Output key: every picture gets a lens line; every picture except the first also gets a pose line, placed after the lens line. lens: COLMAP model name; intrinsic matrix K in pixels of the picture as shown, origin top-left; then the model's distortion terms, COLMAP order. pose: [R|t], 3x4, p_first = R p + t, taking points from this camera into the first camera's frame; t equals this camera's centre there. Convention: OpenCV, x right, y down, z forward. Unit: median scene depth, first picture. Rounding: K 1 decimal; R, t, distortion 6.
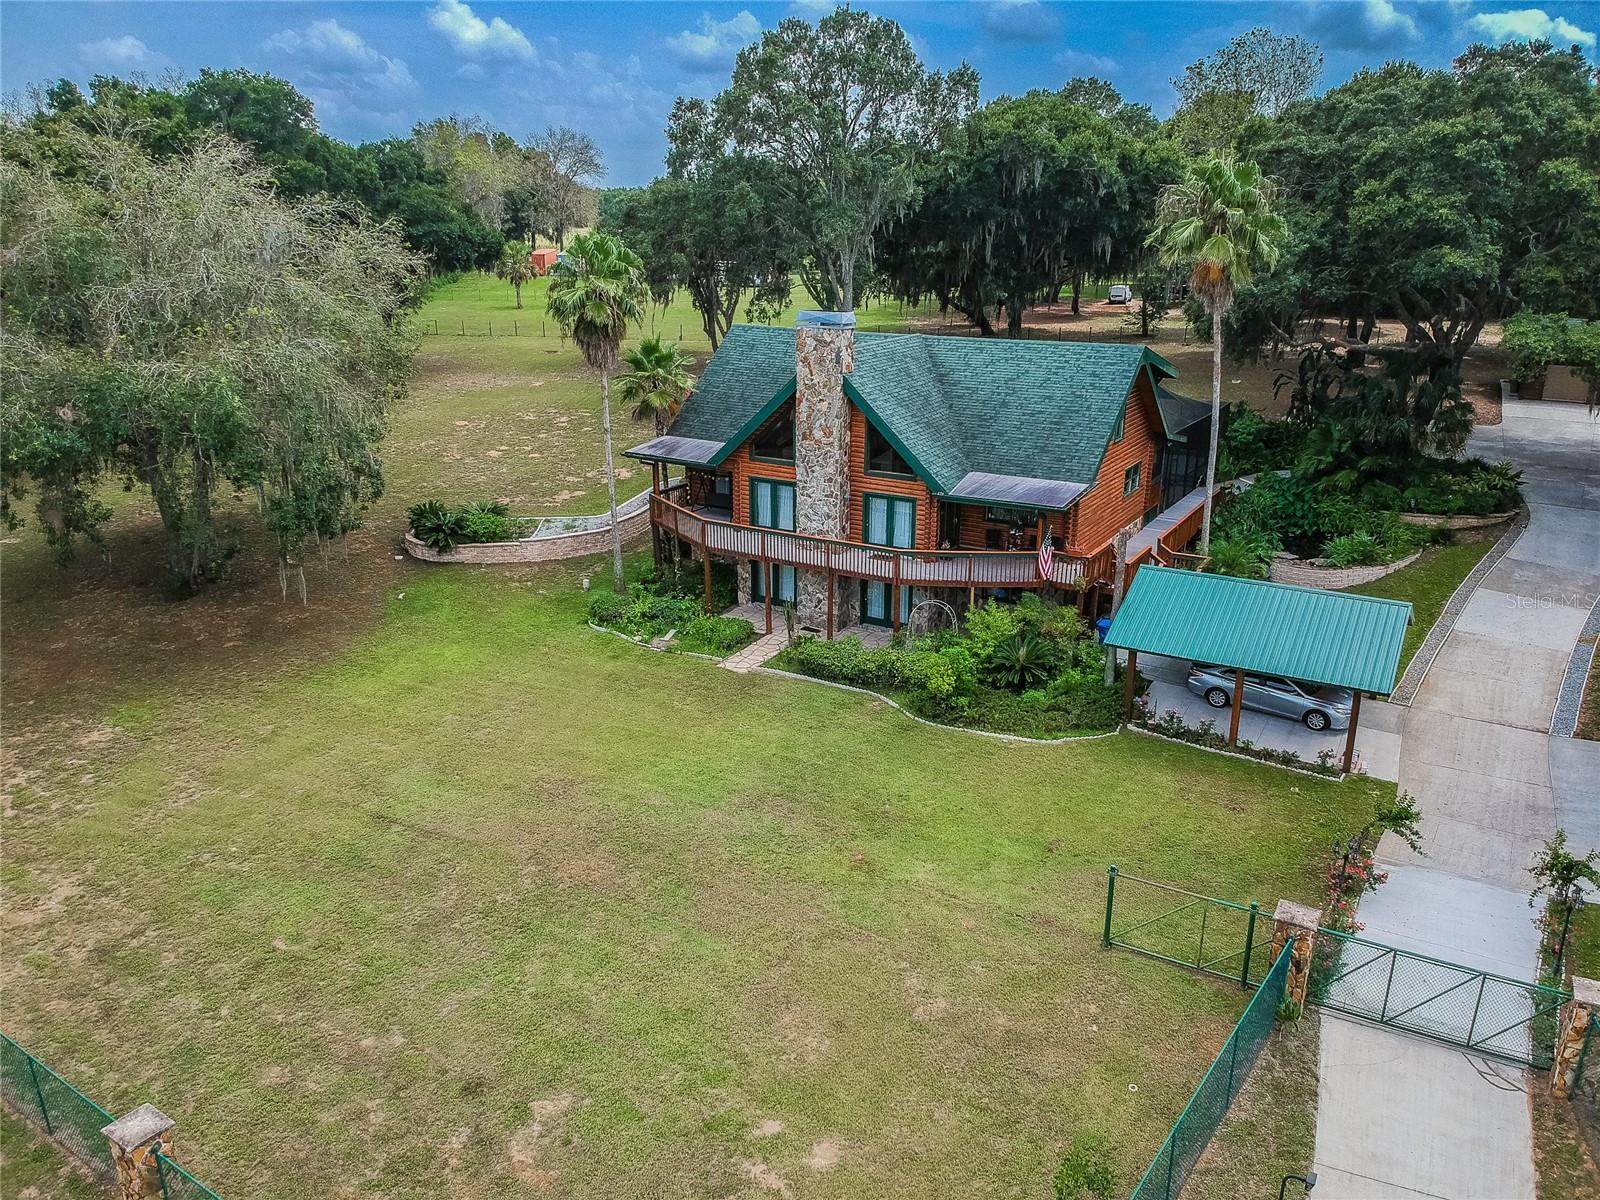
lens RADIAL K [[1180.4, 0, 802.4], [0, 1180.4, 592.6], [0, 0, 1]] dist [0.063149, -0.130927]
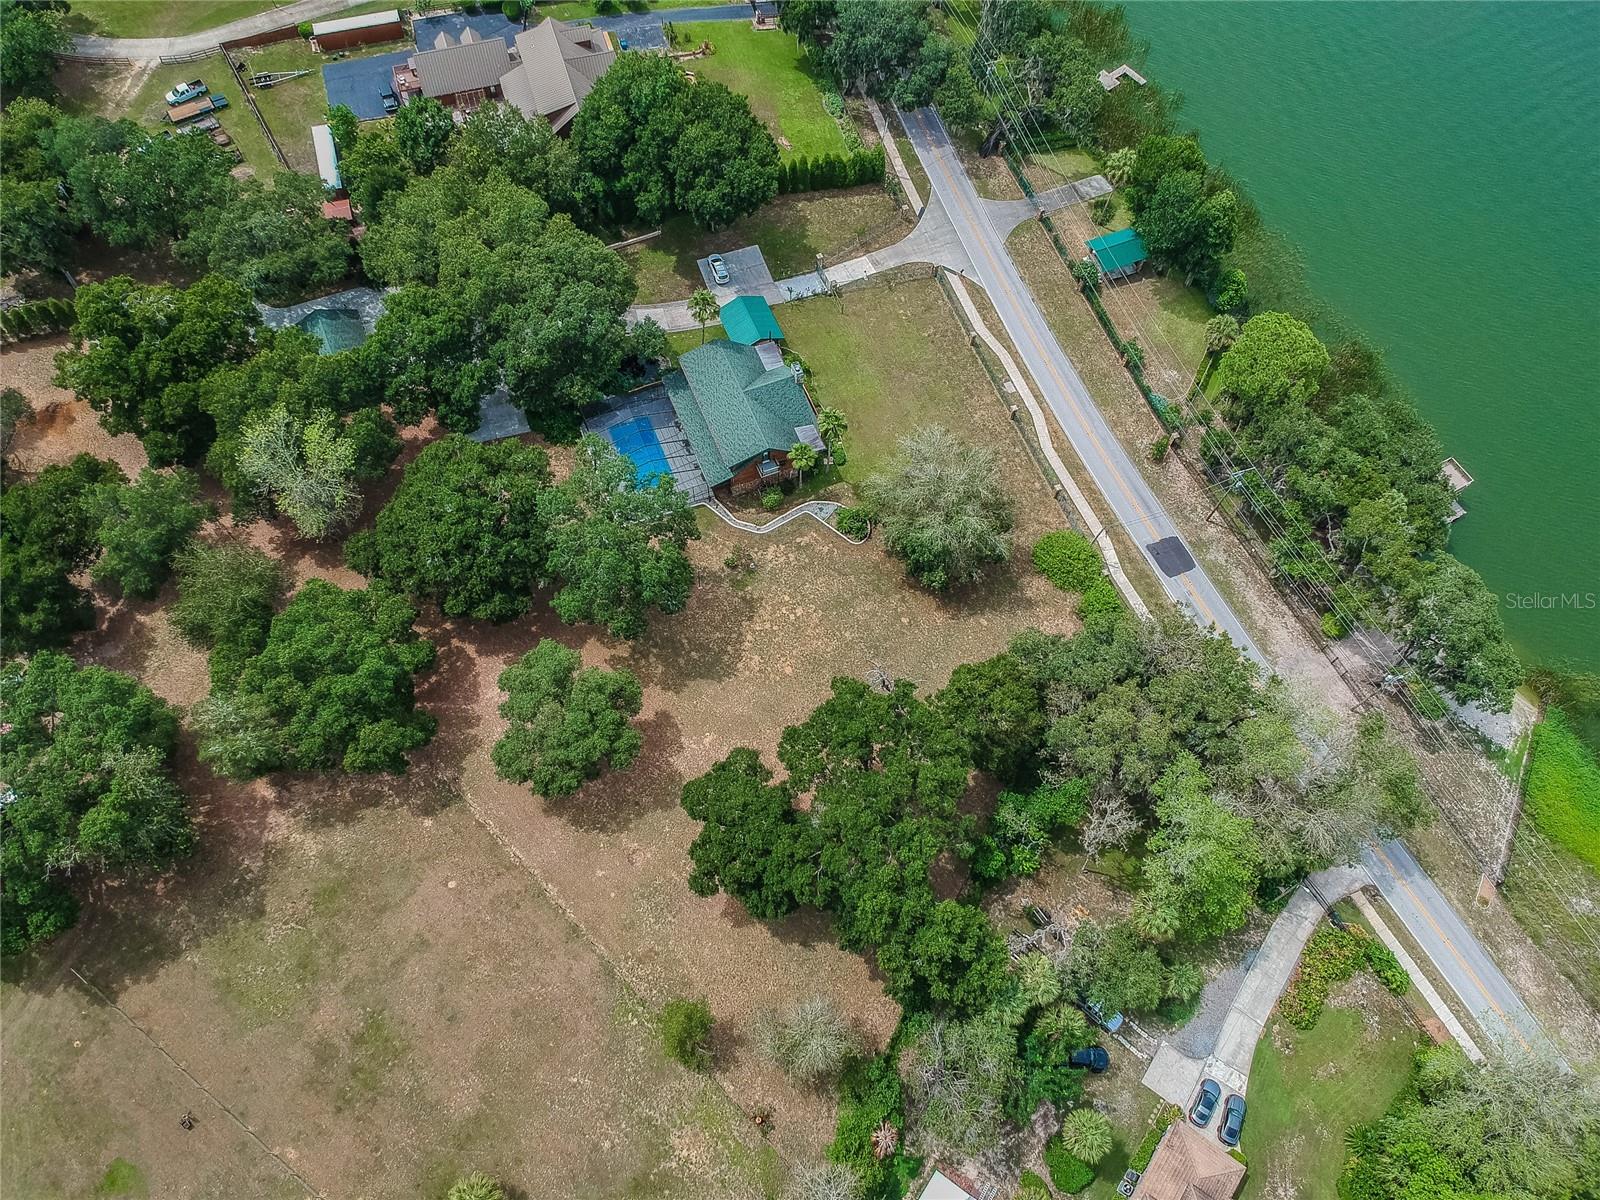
lens RADIAL K [[1180.4, 0, 792.0], [0, 1180.4, 600.0], [0, 0, 1]] dist [0.063149, -0.130927]
pose [[-0.799494, -0.554025, 0.232091, -1.197929], [0.147628, 0.193301, 0.969969, -3.613671], [-0.582251, 0.809747, -0.072753, 1.837333]]
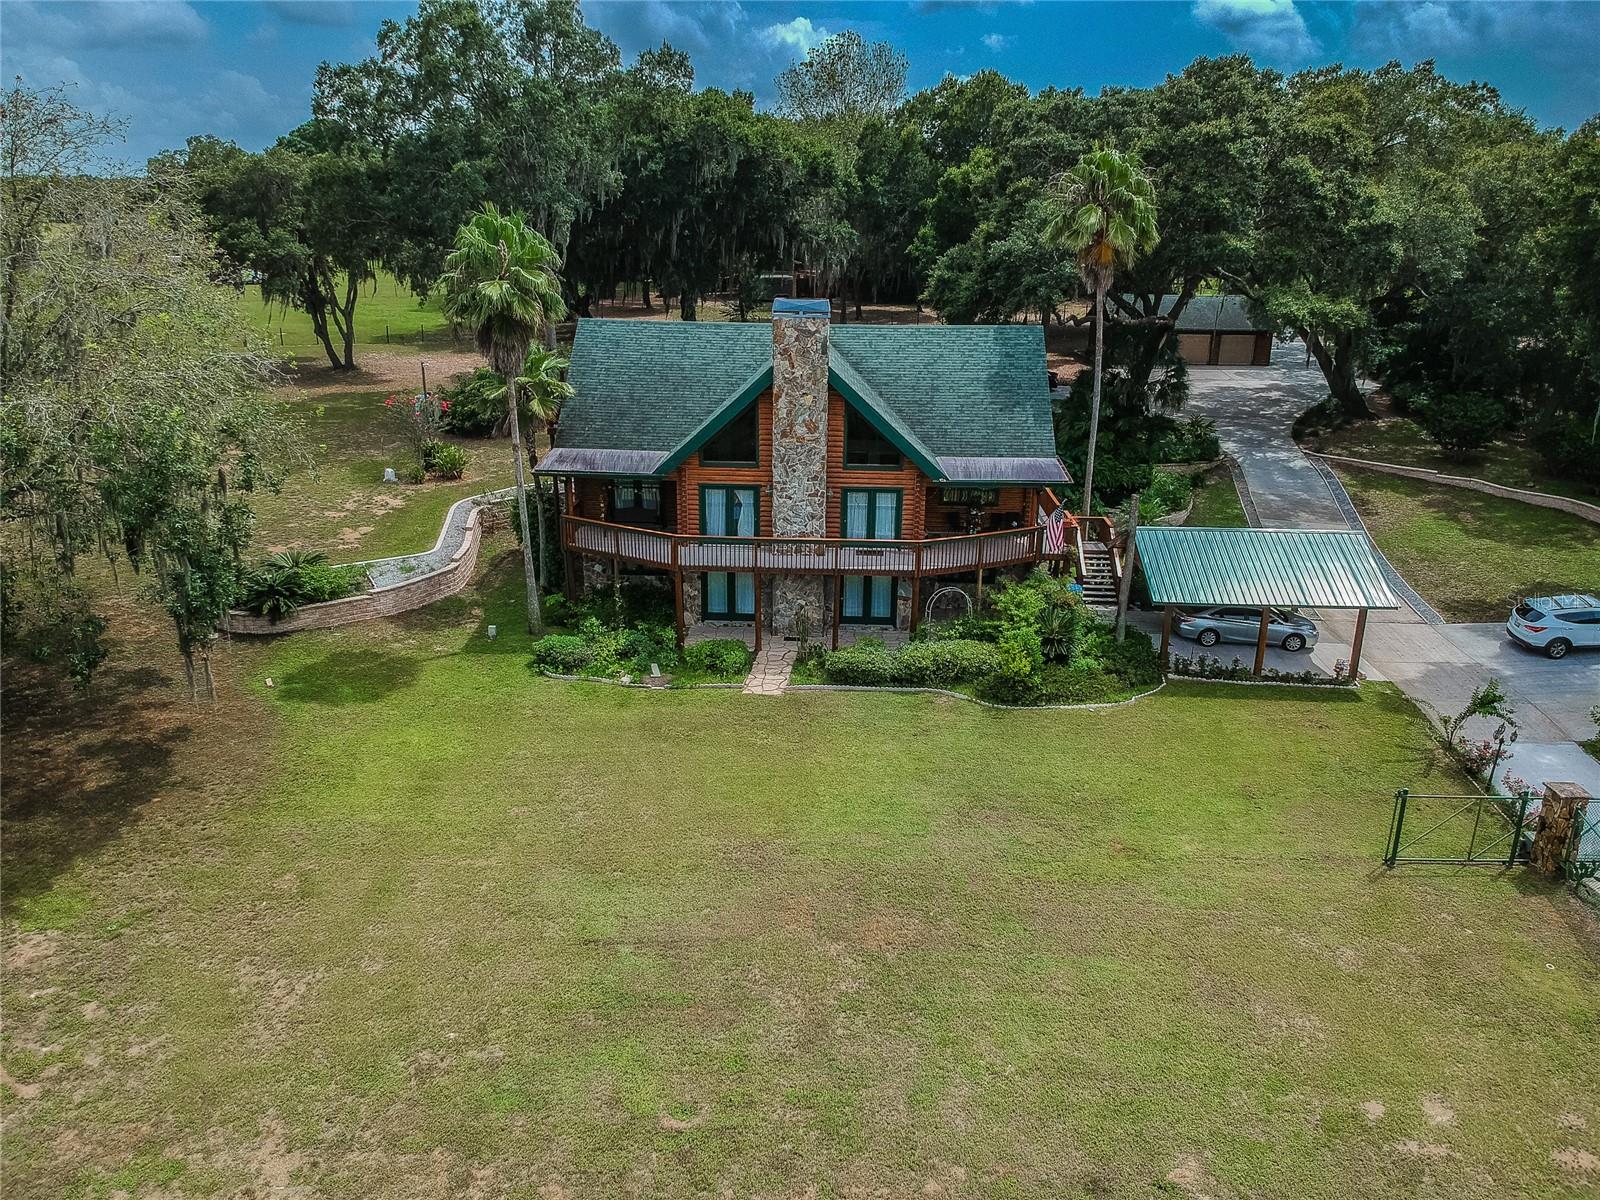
lens RADIAL K [[1180.4, 0, 802.5], [0, 1180.4, 590.0], [0, 0, 1]] dist [0.063149, -0.130927]
pose [[0.877368, -0.137303, 0.459753, -0.437937], [0.136438, 0.990020, 0.035292, -0.041941], [-0.460010, 0.031764, 0.887345, 0.170417]]
